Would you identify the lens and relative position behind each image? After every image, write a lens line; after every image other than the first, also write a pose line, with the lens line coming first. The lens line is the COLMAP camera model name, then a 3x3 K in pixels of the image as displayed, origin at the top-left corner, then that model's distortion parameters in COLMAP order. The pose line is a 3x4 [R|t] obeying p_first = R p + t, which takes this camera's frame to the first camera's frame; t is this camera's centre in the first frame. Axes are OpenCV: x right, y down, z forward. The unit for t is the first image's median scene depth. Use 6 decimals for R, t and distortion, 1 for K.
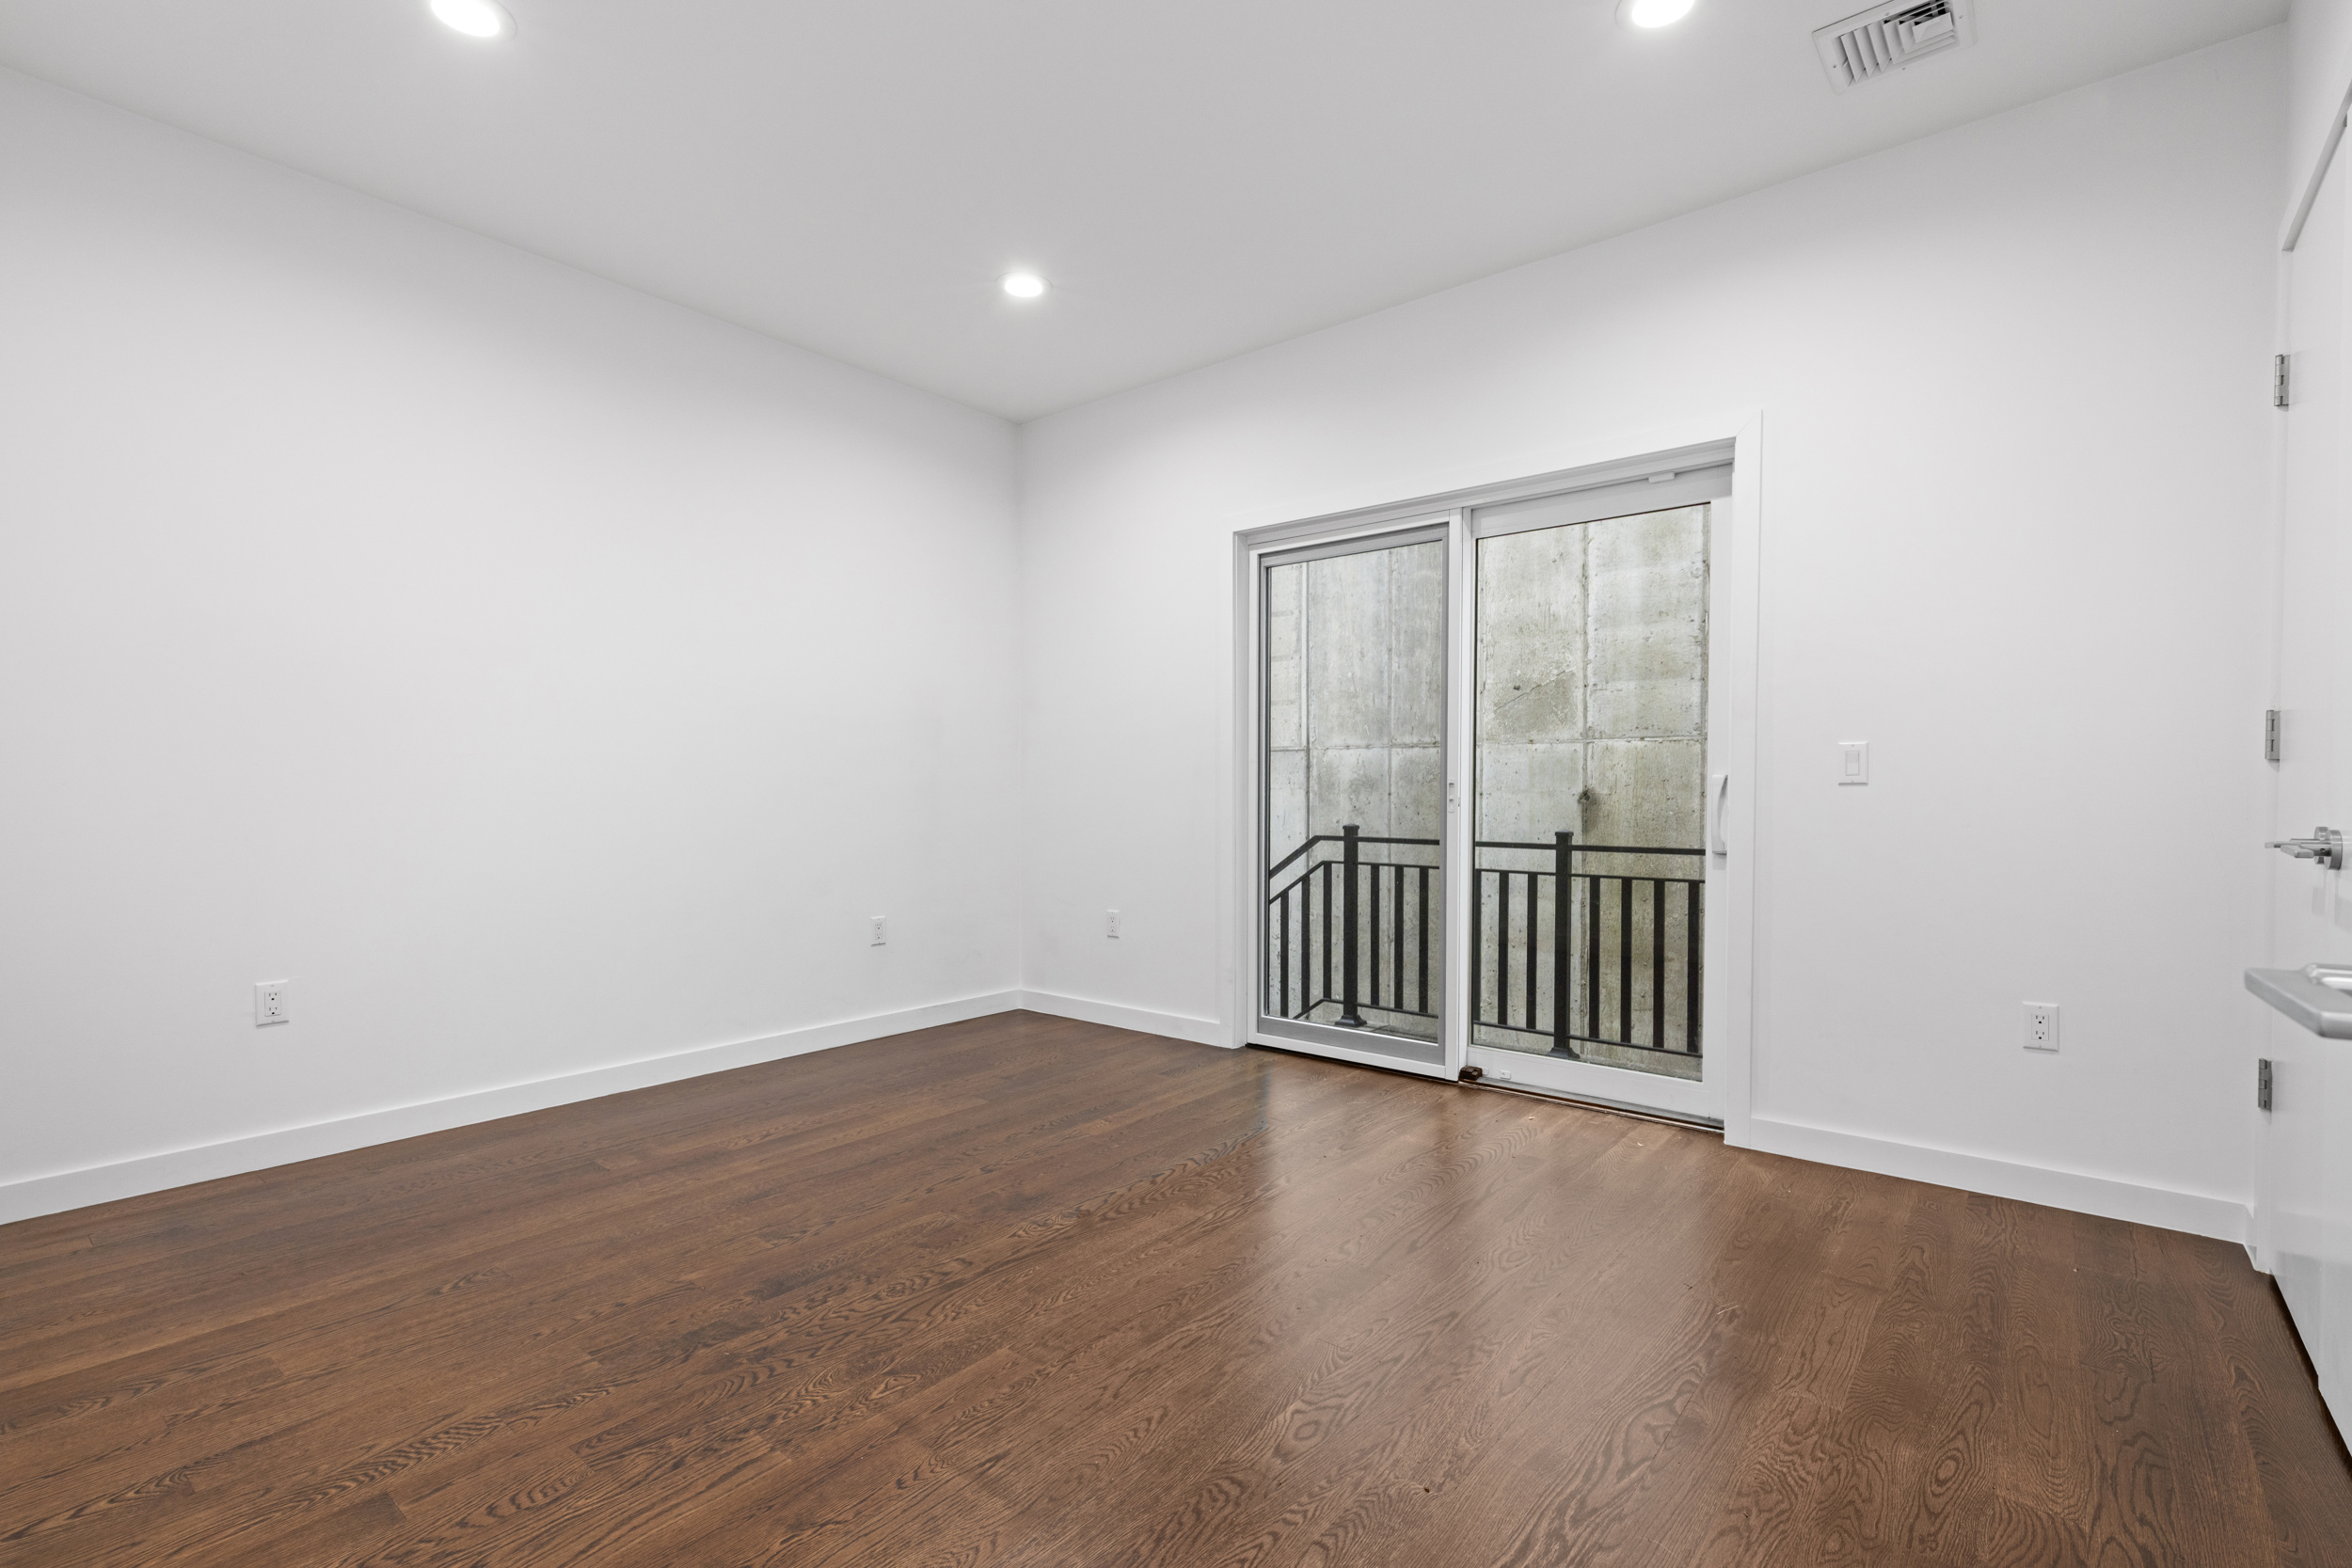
lens RADIAL K [[1065.4, 0, 1200.2], [0, 1065.4, 776.8], [0, 0, 1]] dist [0.002302, 0.000204]
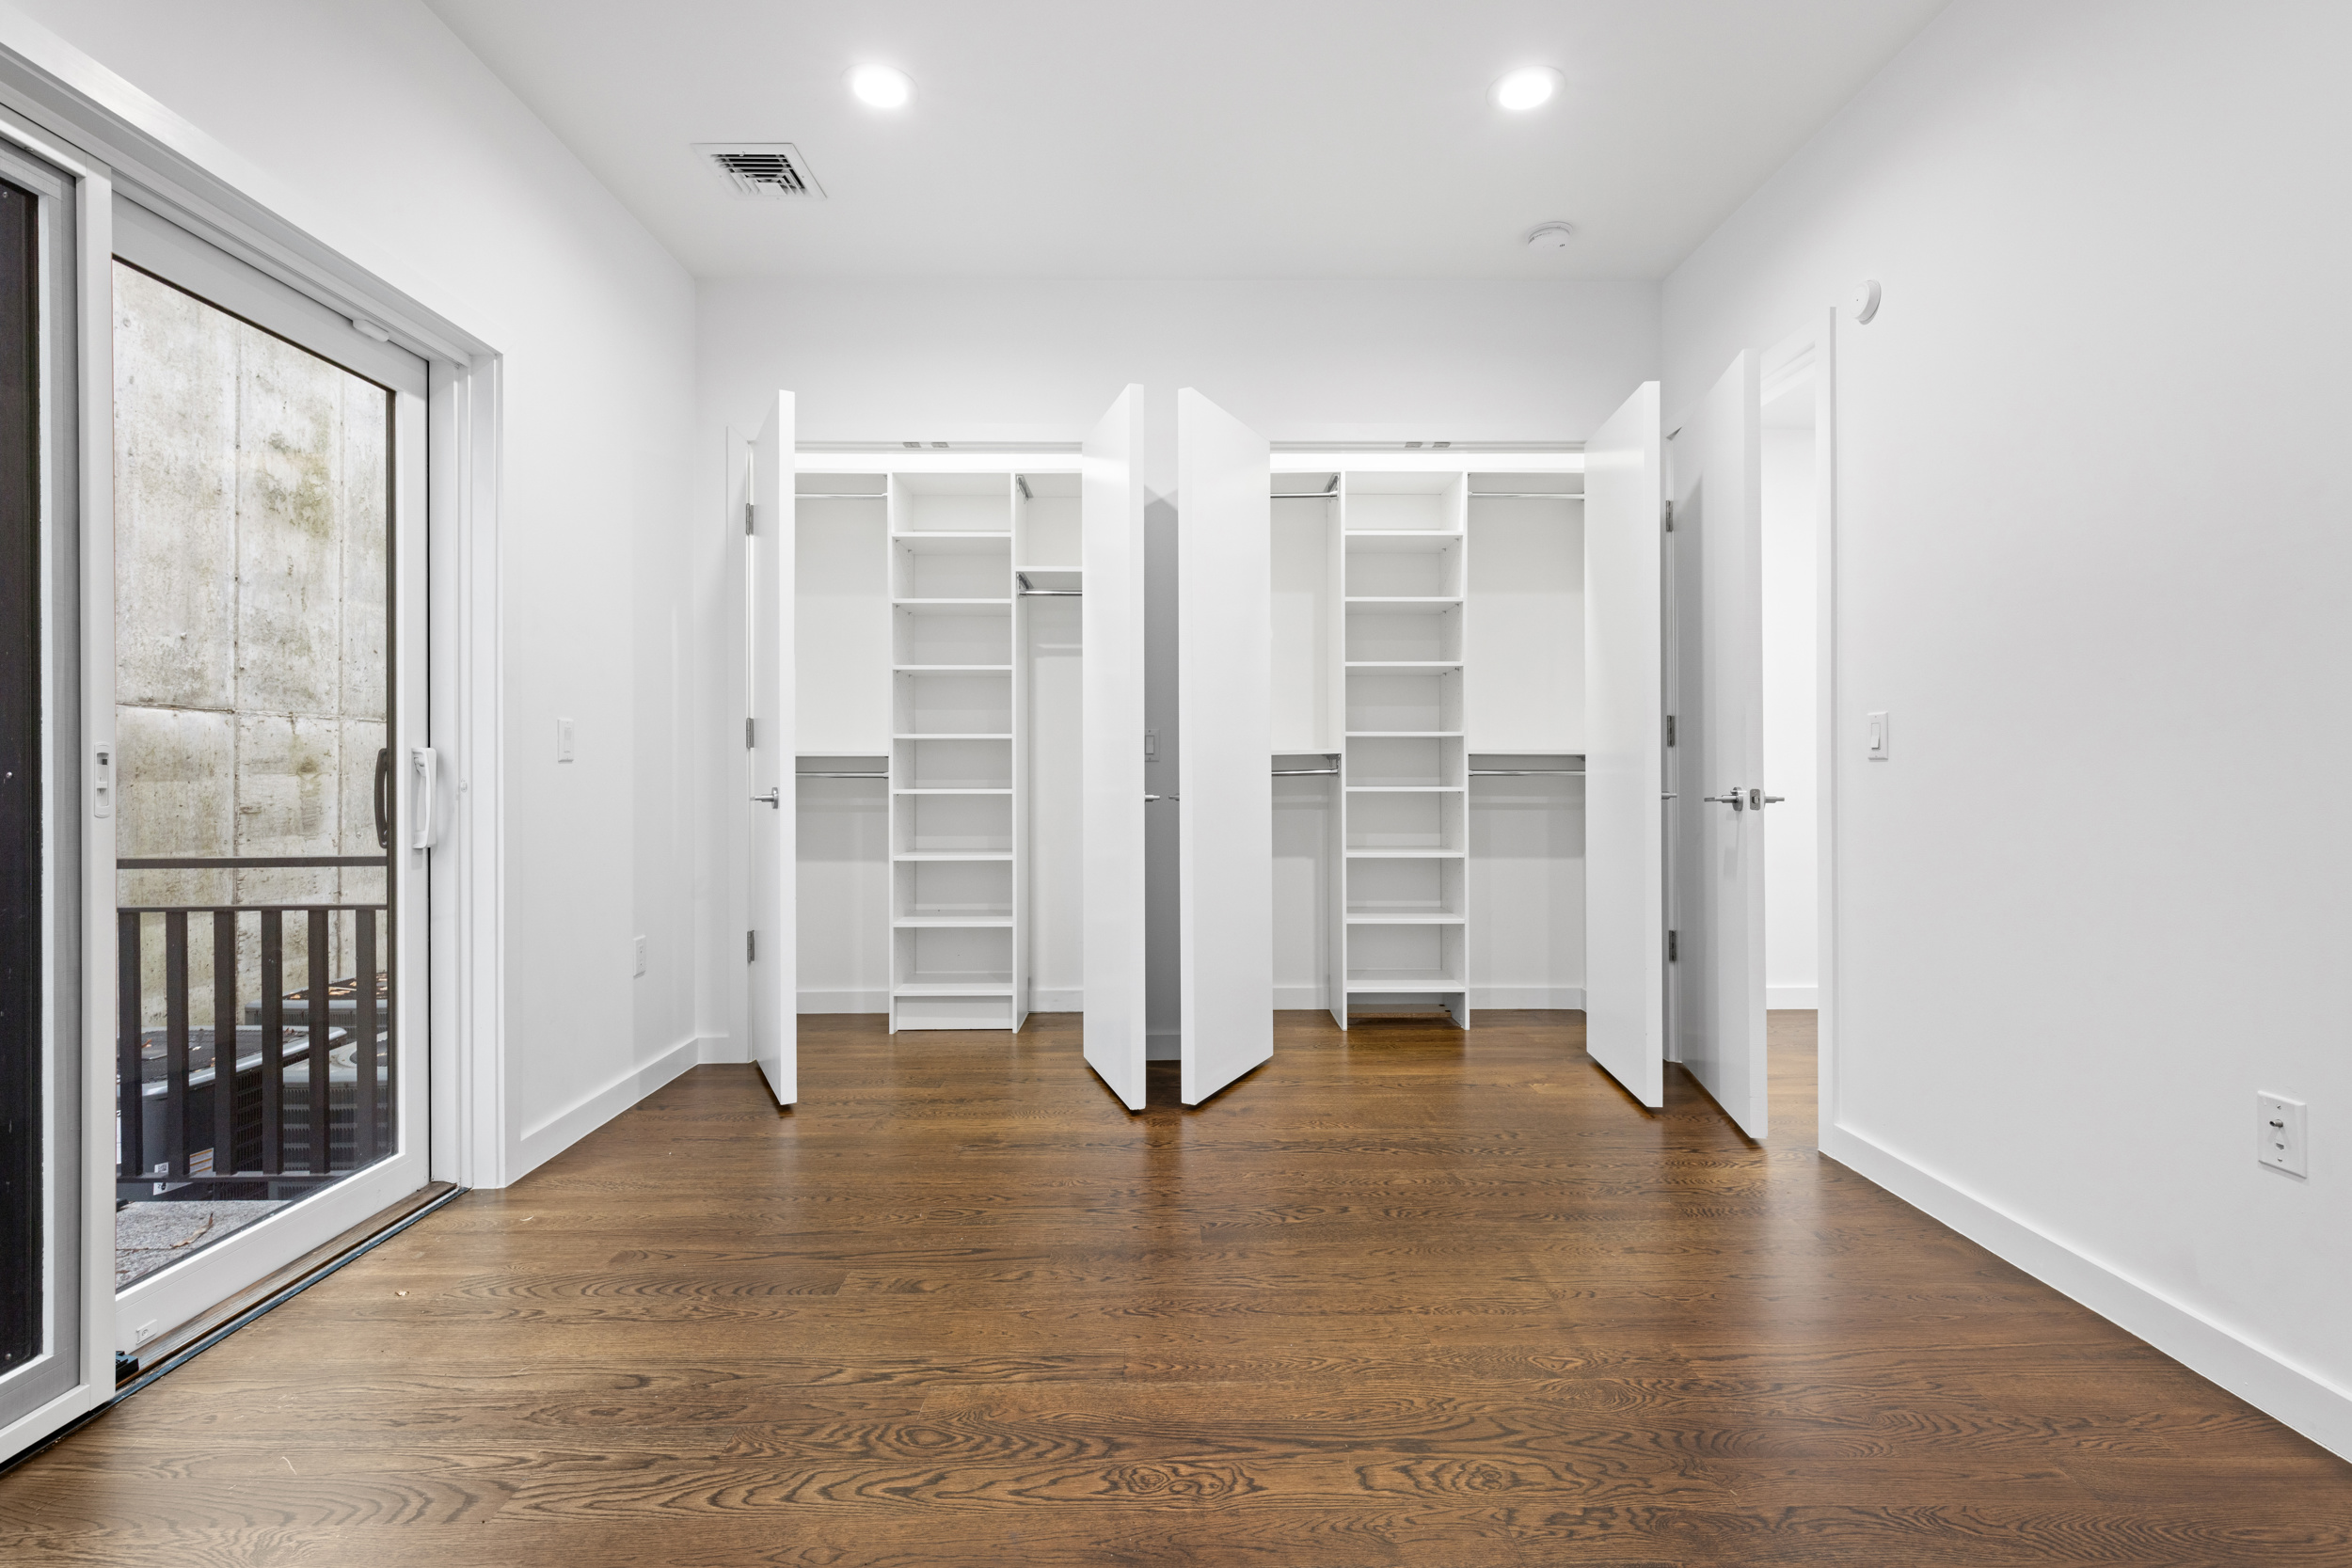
lens RADIAL K [[1095.6, 0, 1188.2], [0, 1095.6, 766.4], [0, 0, 1]] dist [0.014760, -0.000007]
pose [[-0.647979, -0.001937, 0.761656, -0.687155], [-0.010667, 0.999922, -0.006531, 0.024386], [-0.761584, -0.012357, -0.647949, 1.574204]]
